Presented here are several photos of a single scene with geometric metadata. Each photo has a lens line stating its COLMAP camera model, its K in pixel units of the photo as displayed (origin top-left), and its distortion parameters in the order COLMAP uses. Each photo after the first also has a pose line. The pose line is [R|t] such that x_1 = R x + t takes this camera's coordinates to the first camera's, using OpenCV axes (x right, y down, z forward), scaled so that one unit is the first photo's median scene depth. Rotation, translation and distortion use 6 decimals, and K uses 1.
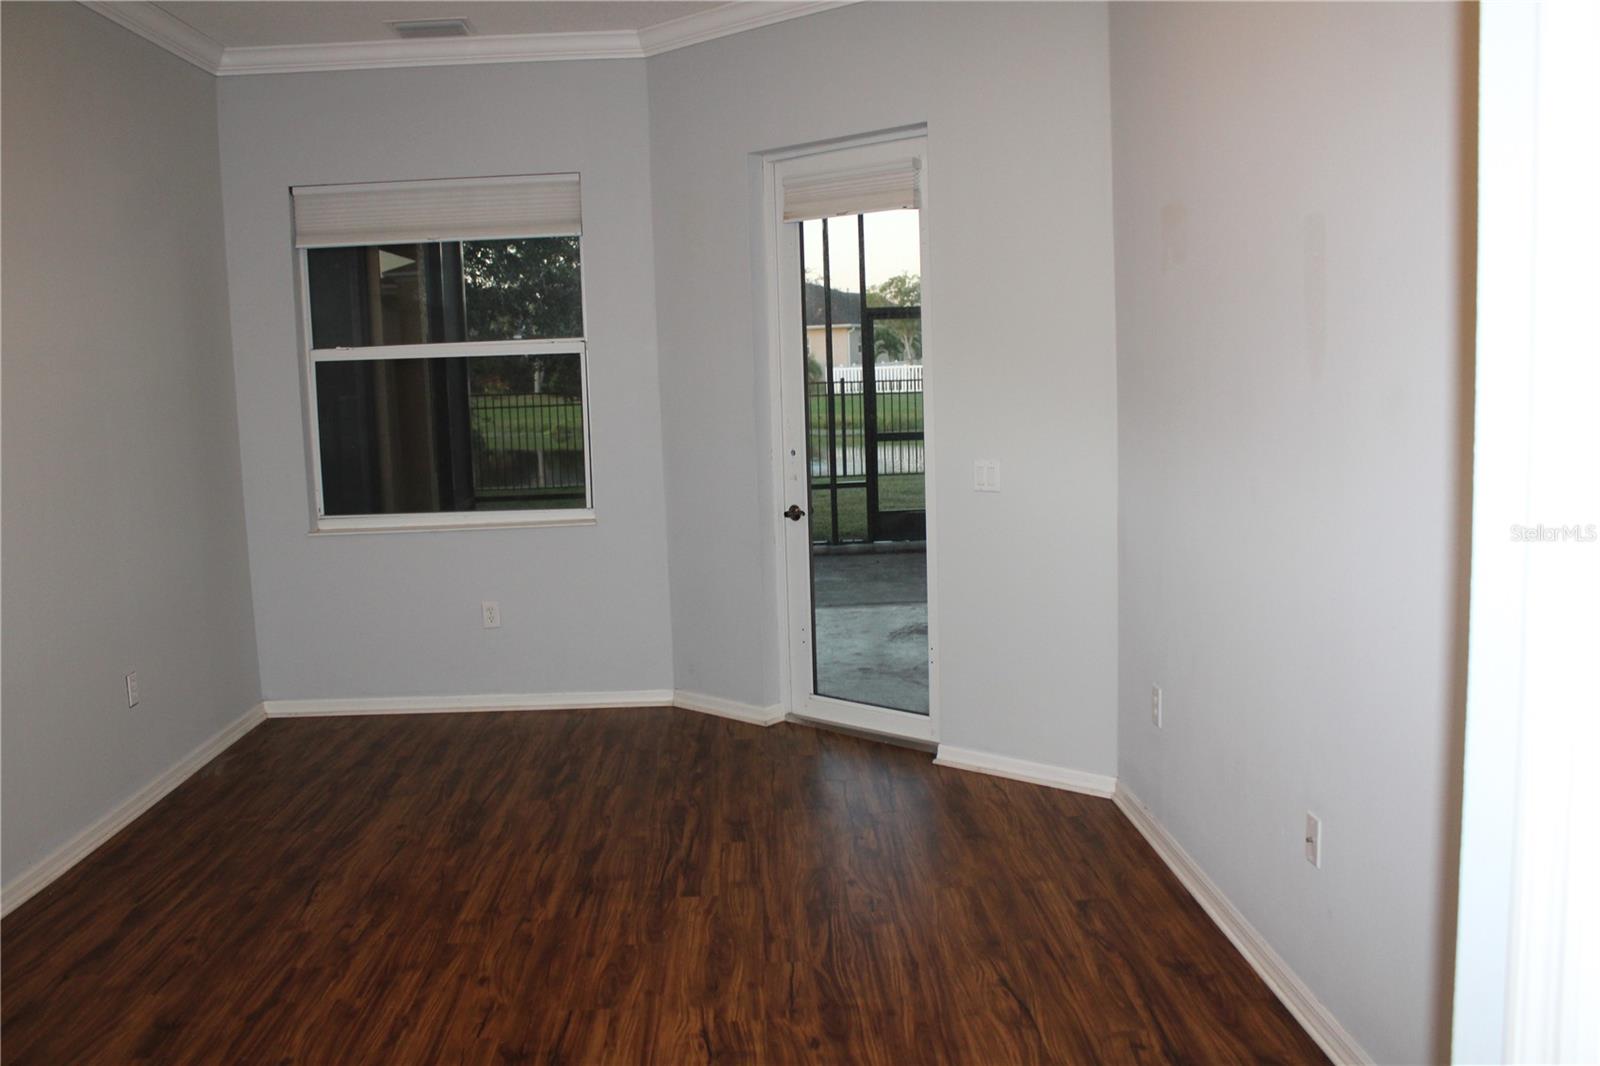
lens RADIAL K [[1340.9, 0, 808.8], [0, 1340.9, 528.7], [0, 0, 1]] dist [-0.156859, 0.139337]
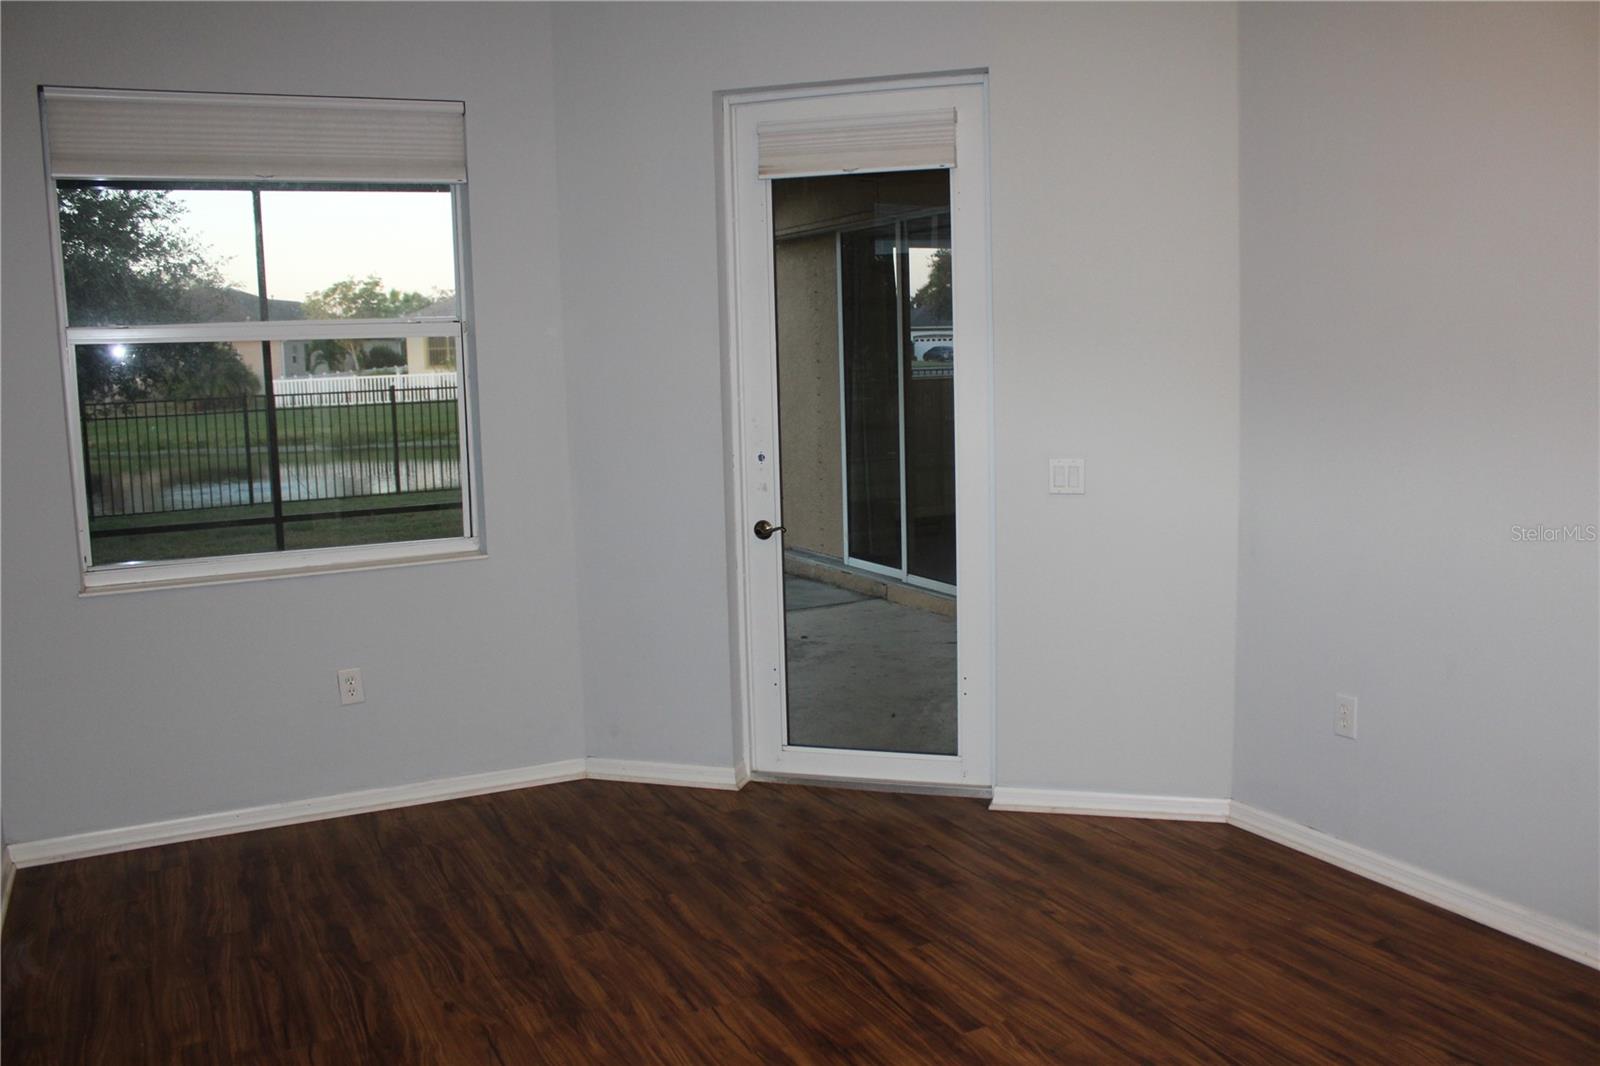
lens RADIAL K [[1340.9, 0, 807.1], [0, 1340.9, 530.7], [0, 0, 1]] dist [-0.156859, 0.139337]
pose [[0.907584, -0.047451, 0.417180, -0.364702], [0.050119, 0.998733, 0.004563, -0.015370], [-0.416868, 0.016767, 0.908812, 0.258813]]
